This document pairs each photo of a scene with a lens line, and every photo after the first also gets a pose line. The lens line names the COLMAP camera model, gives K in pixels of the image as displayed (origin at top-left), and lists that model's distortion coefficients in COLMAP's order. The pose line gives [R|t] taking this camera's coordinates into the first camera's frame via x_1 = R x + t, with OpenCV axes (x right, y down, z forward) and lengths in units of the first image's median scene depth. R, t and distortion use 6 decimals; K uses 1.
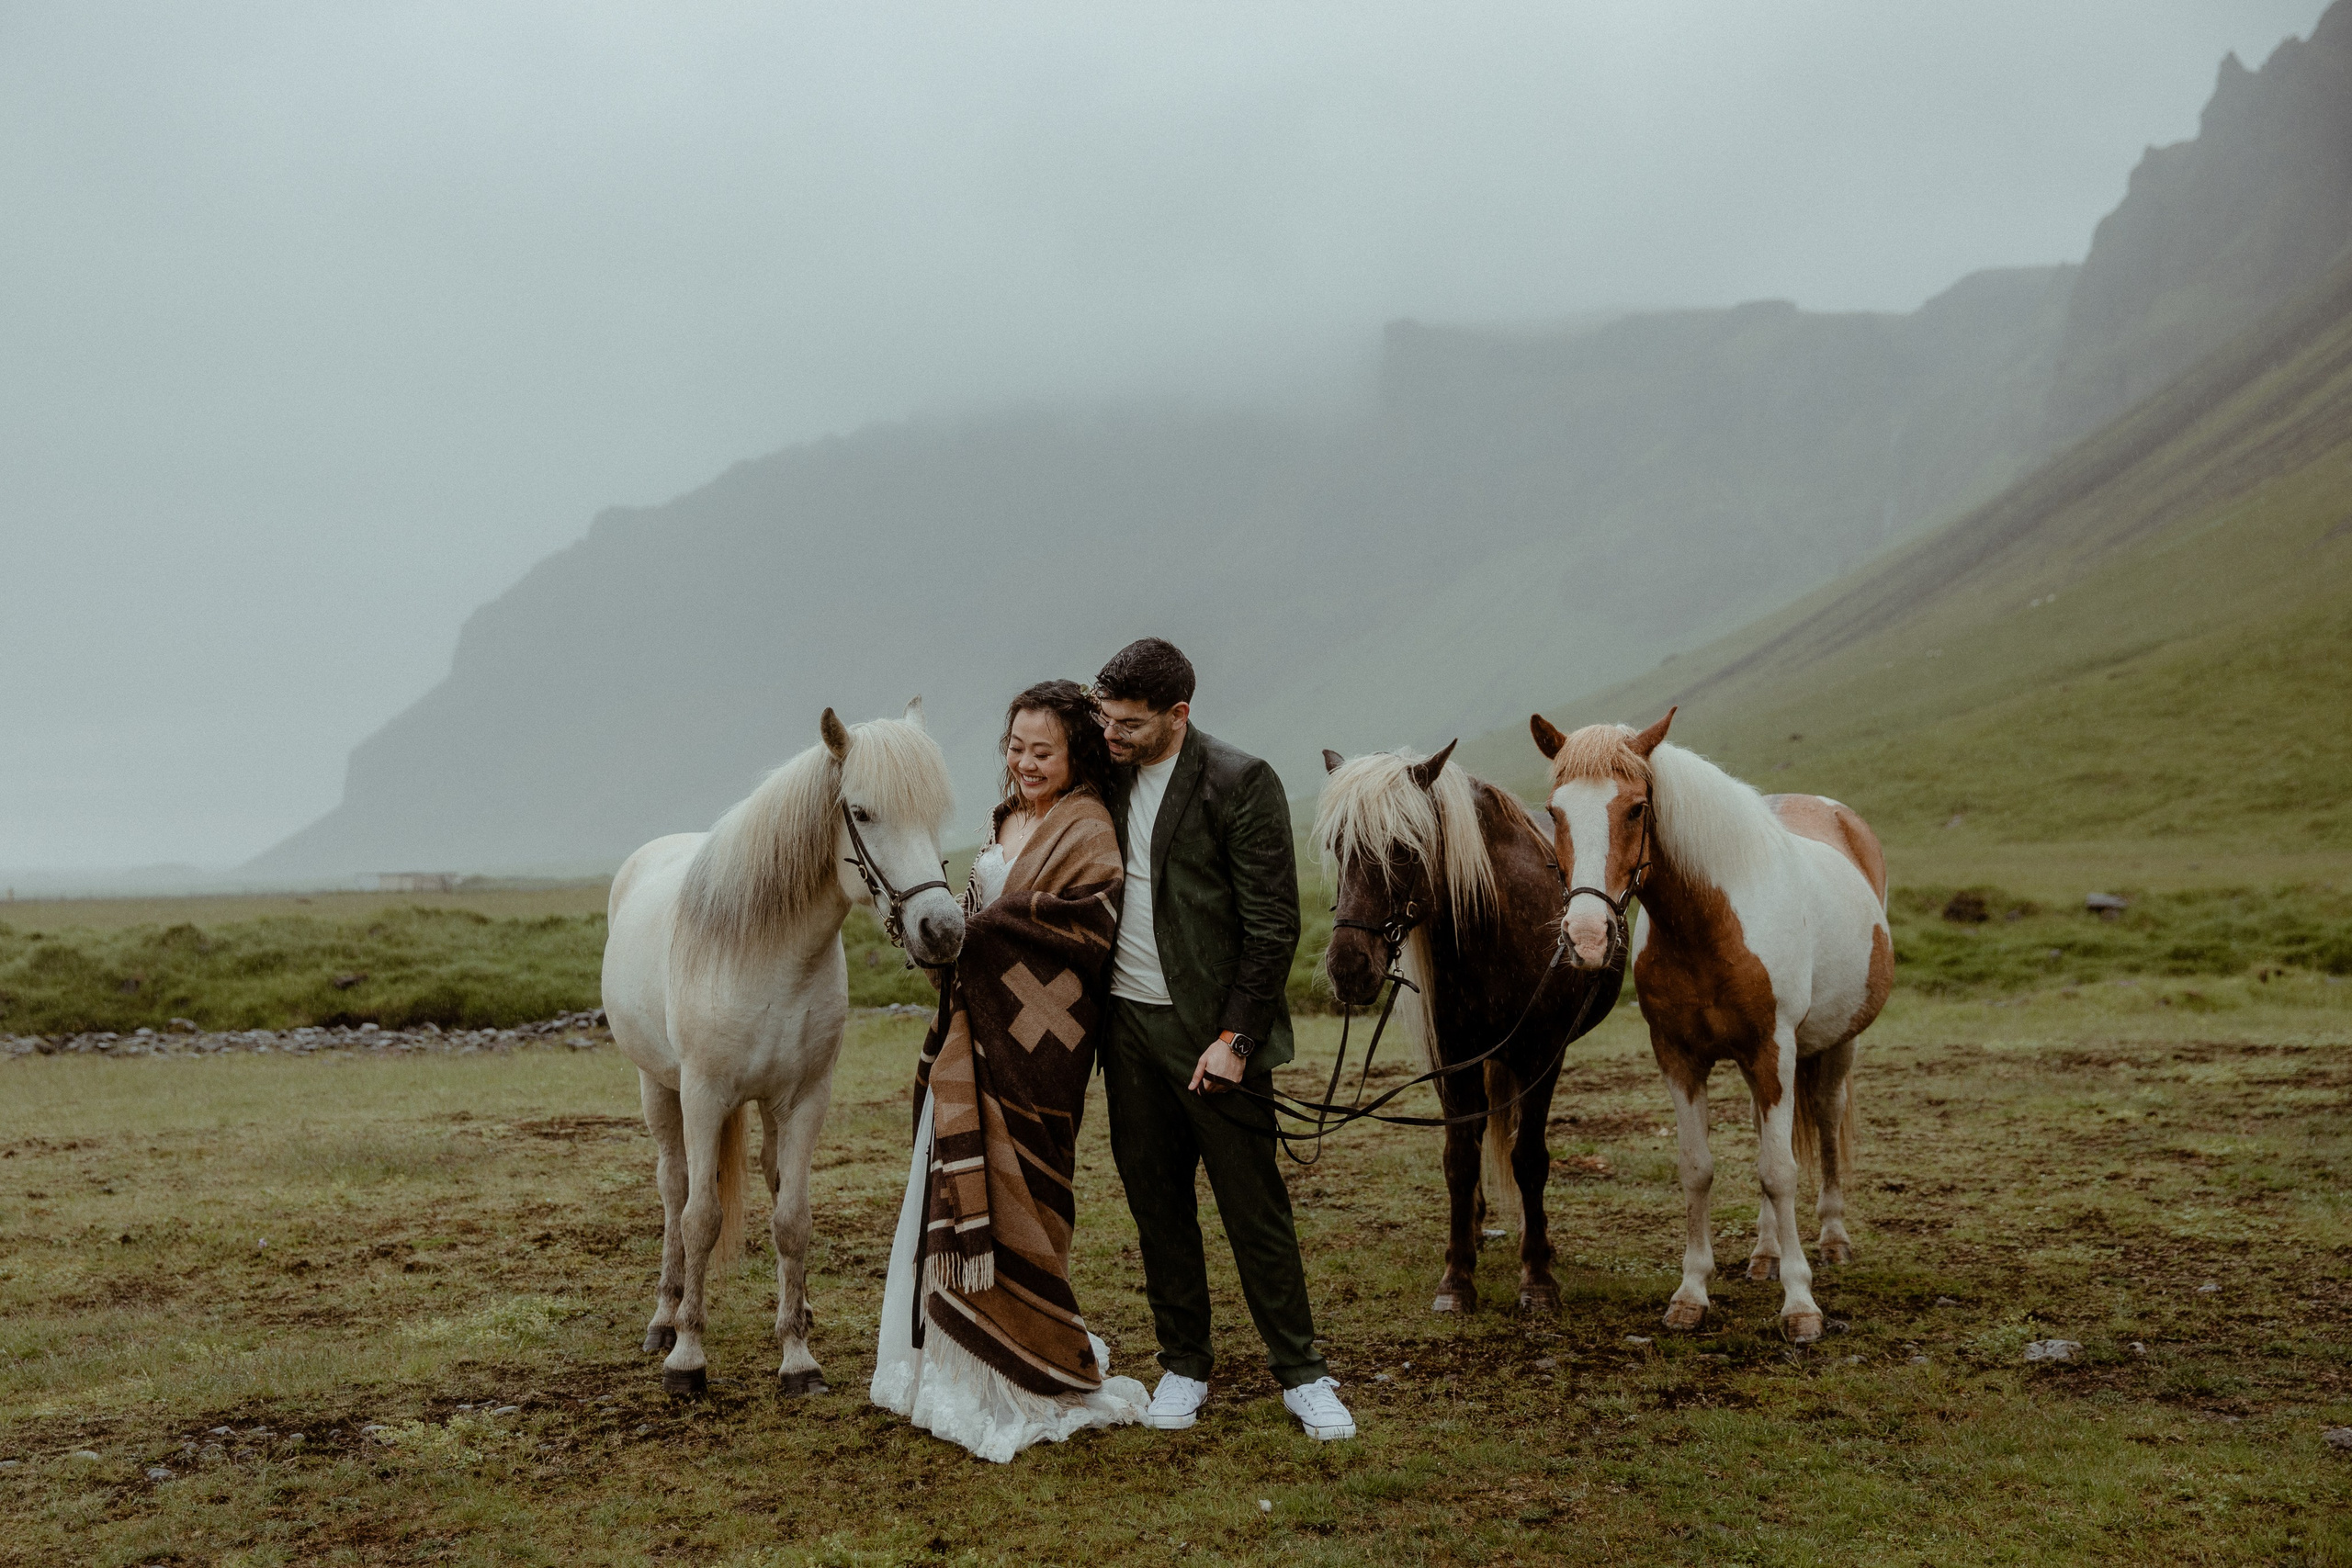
lens RADIAL K [[2718.9, 0, 1130.1], [0, 2718.9, 841.4], [0, 0, 1]] dist [-0.003703, 0.004041]
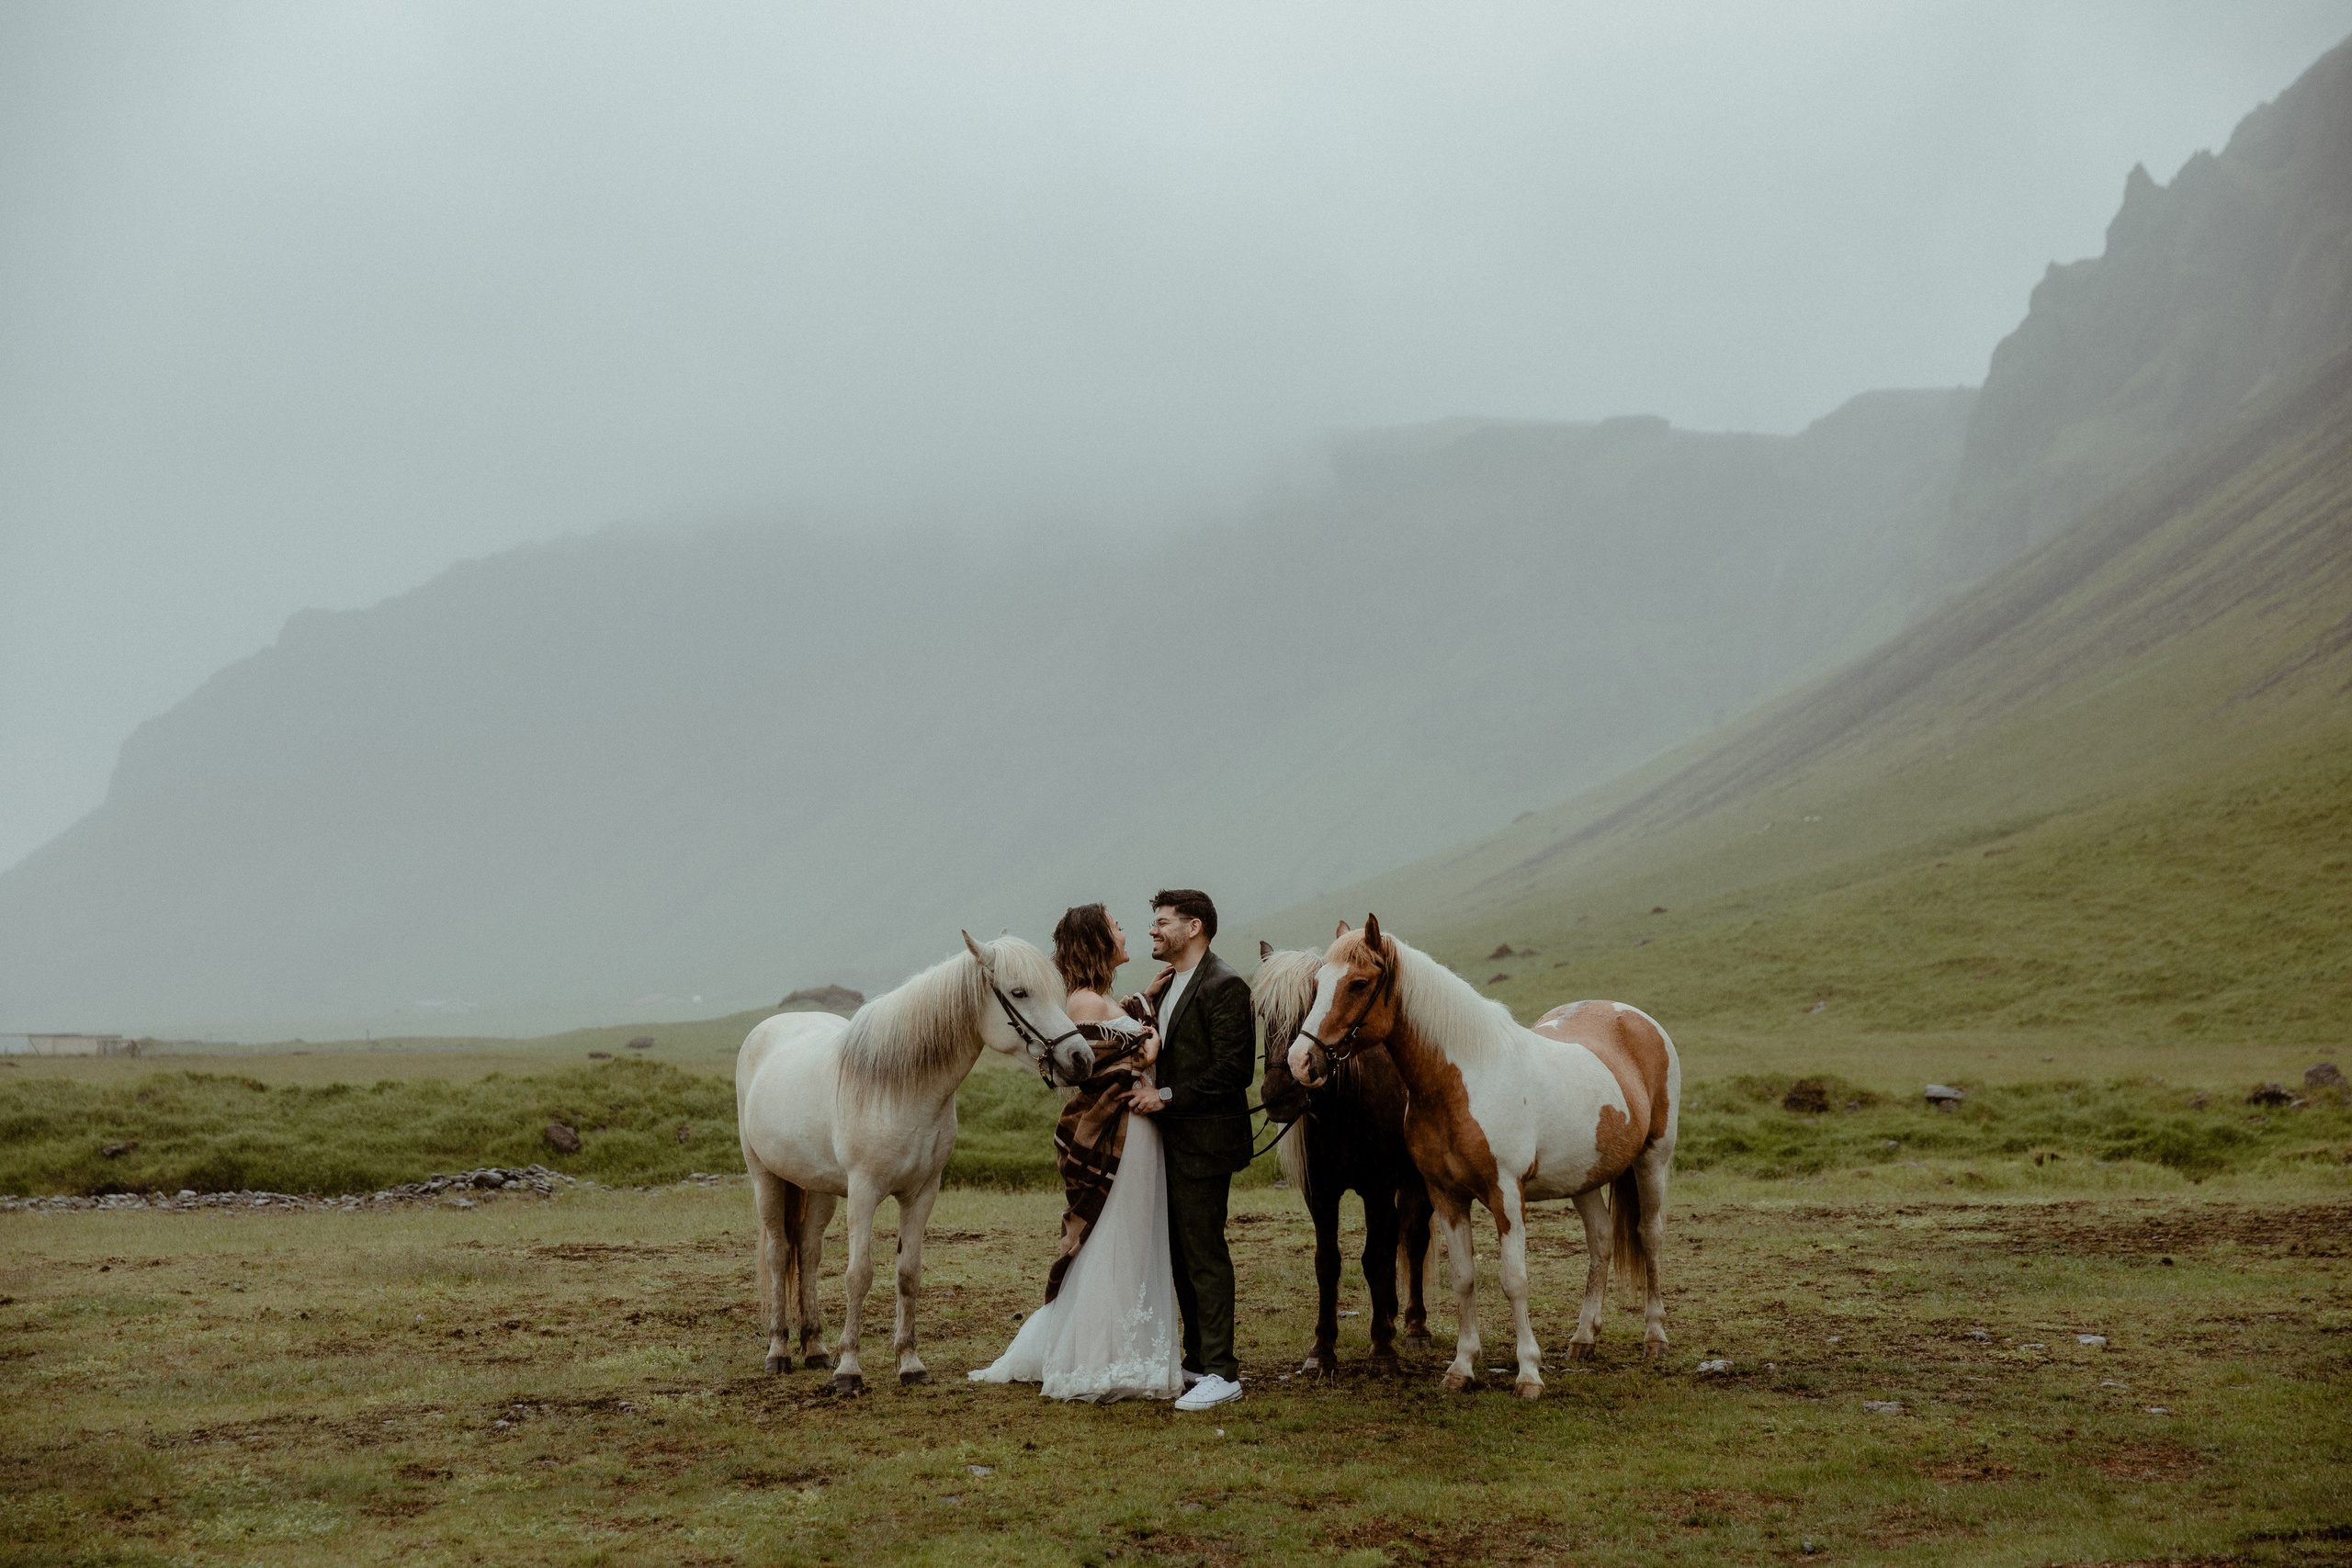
lens RADIAL K [[3249.1, 0, 1185.7], [0, 3249.1, 842.0], [0, 0, 1]] dist [0.000338, -0.019598]
pose [[0.995656, 0.022172, 0.090425, -0.079740], [-0.017385, 0.998423, -0.053386, -0.003593], [-0.091466, 0.051582, 0.994471, -0.493507]]
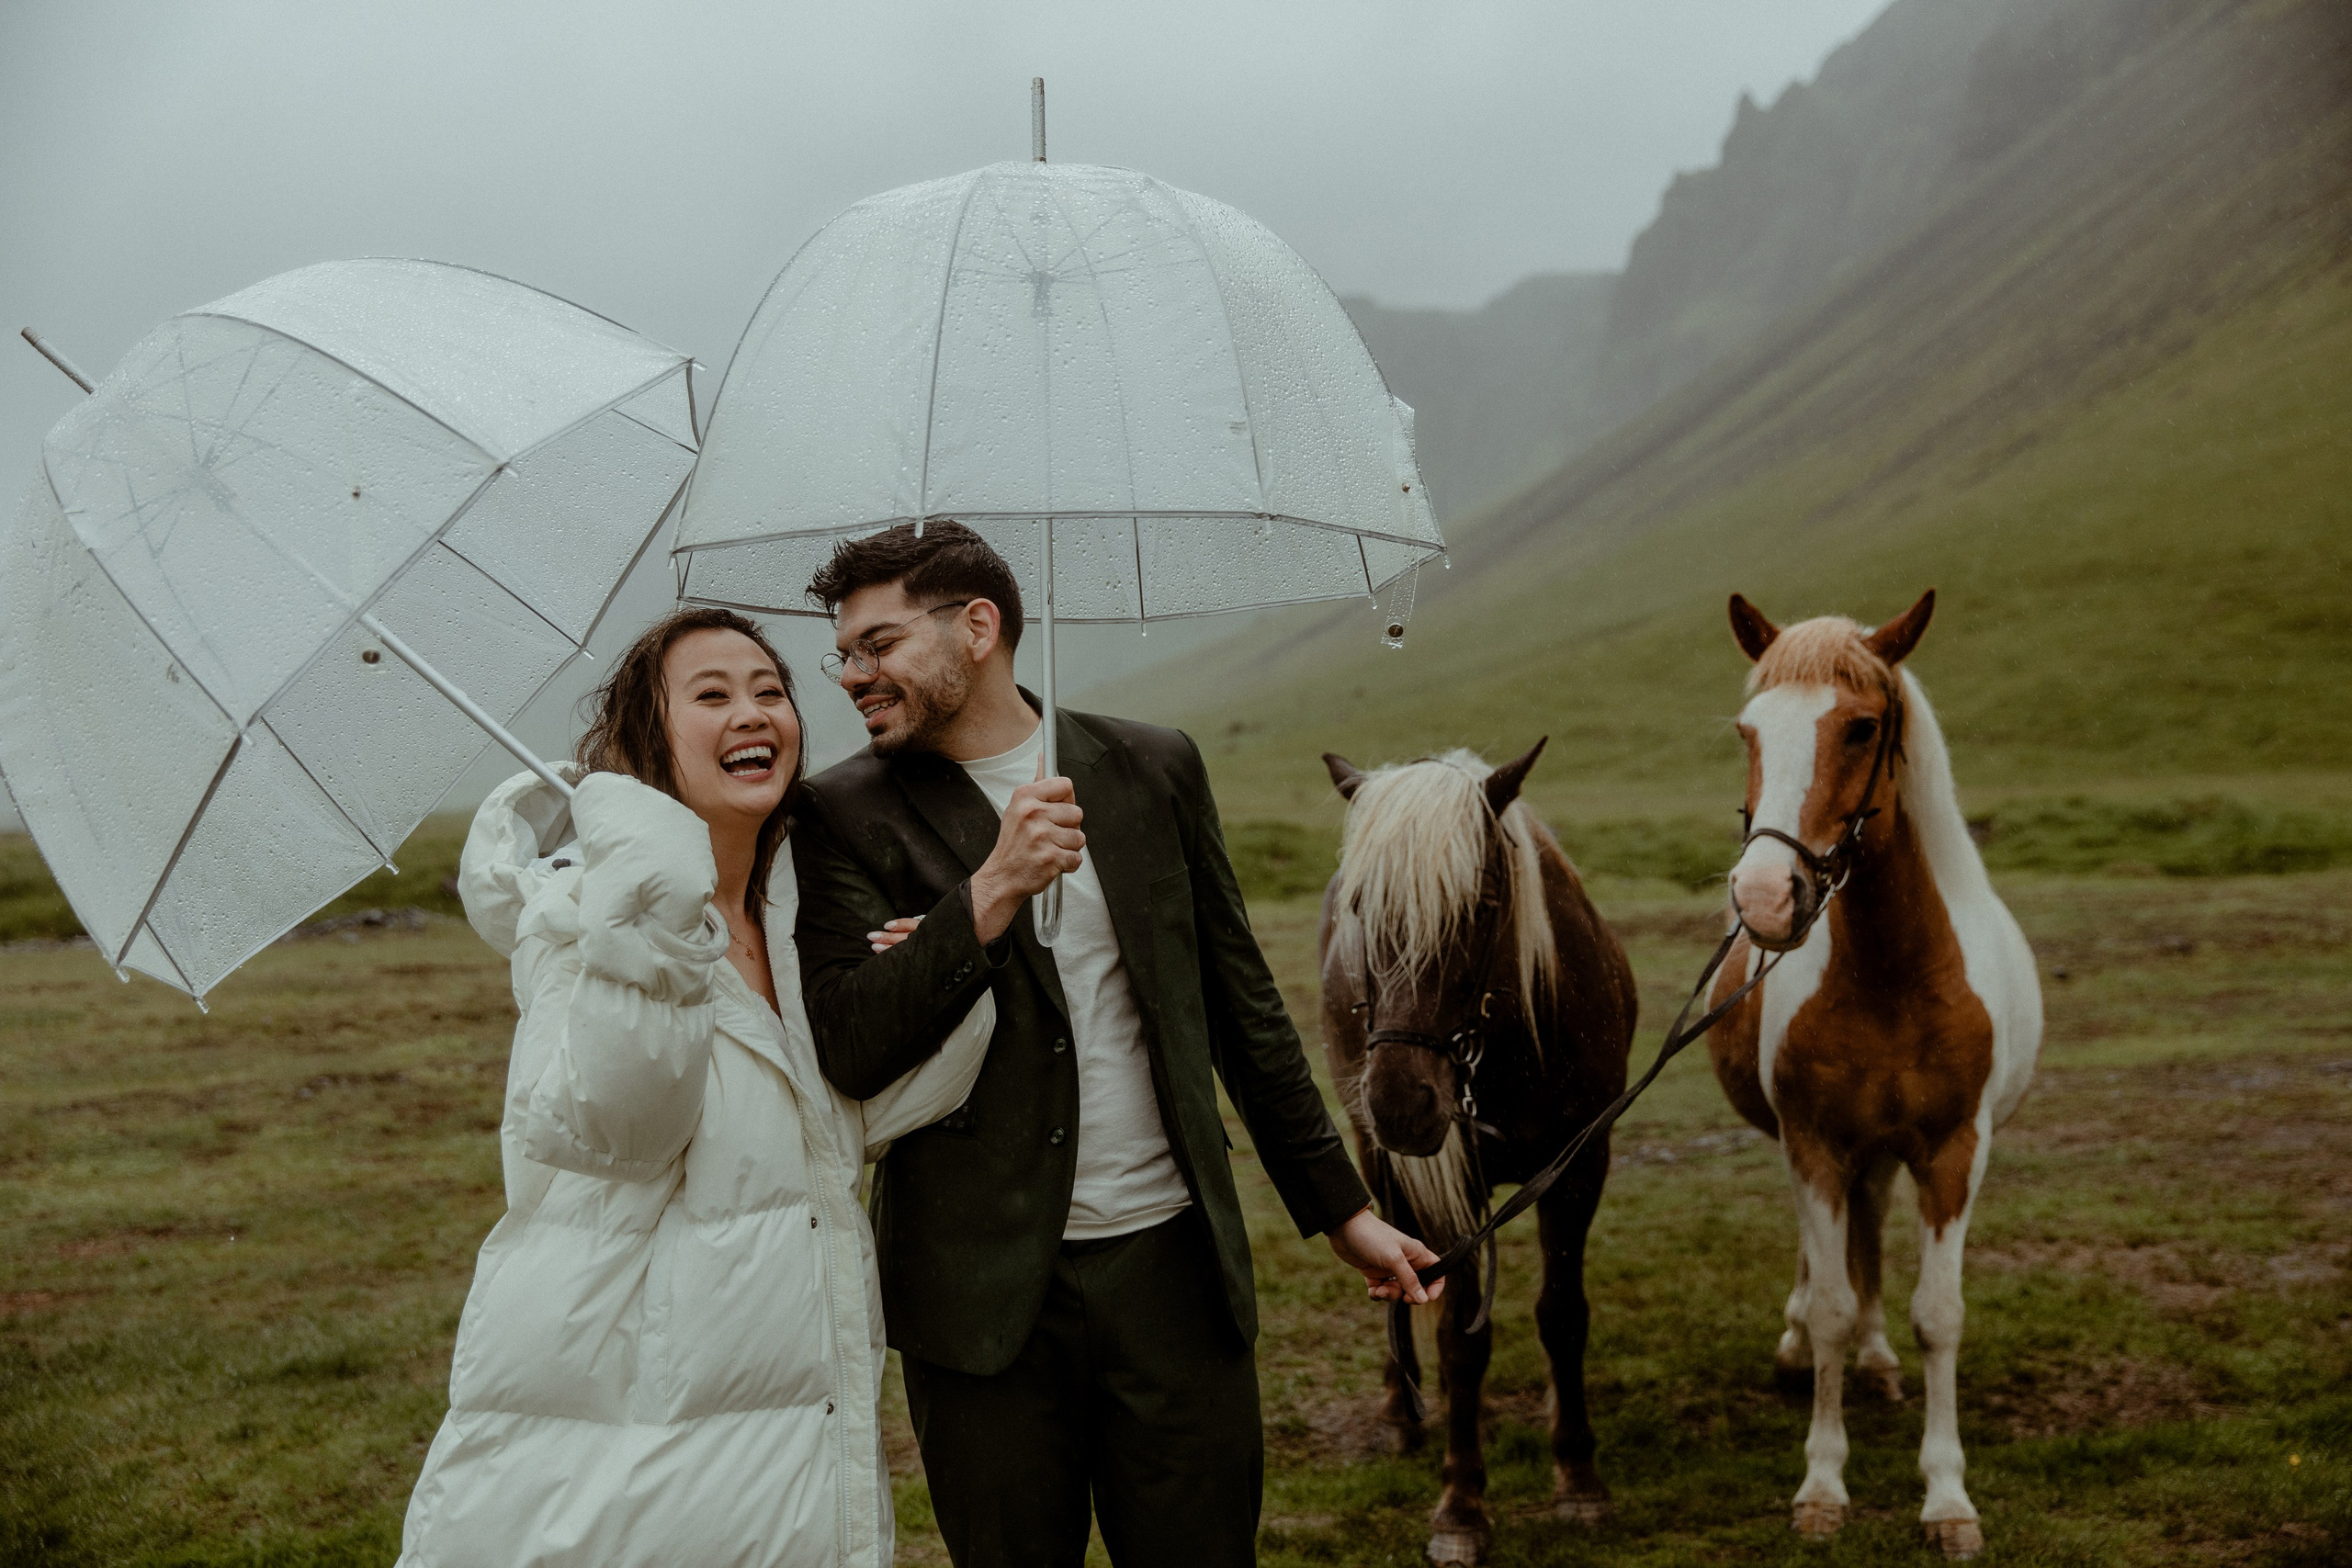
lens RADIAL K [[2615.2, 0, 1202.5], [0, 2615.2, 842.6], [0, 0, 1]] dist [0.004006, 0.001695]
pose [[0.986437, -0.003148, 0.164111, -0.006226], [-0.000597, 0.999741, 0.022767, -0.002383], [-0.164140, -0.022556, 0.986179, -0.594004]]
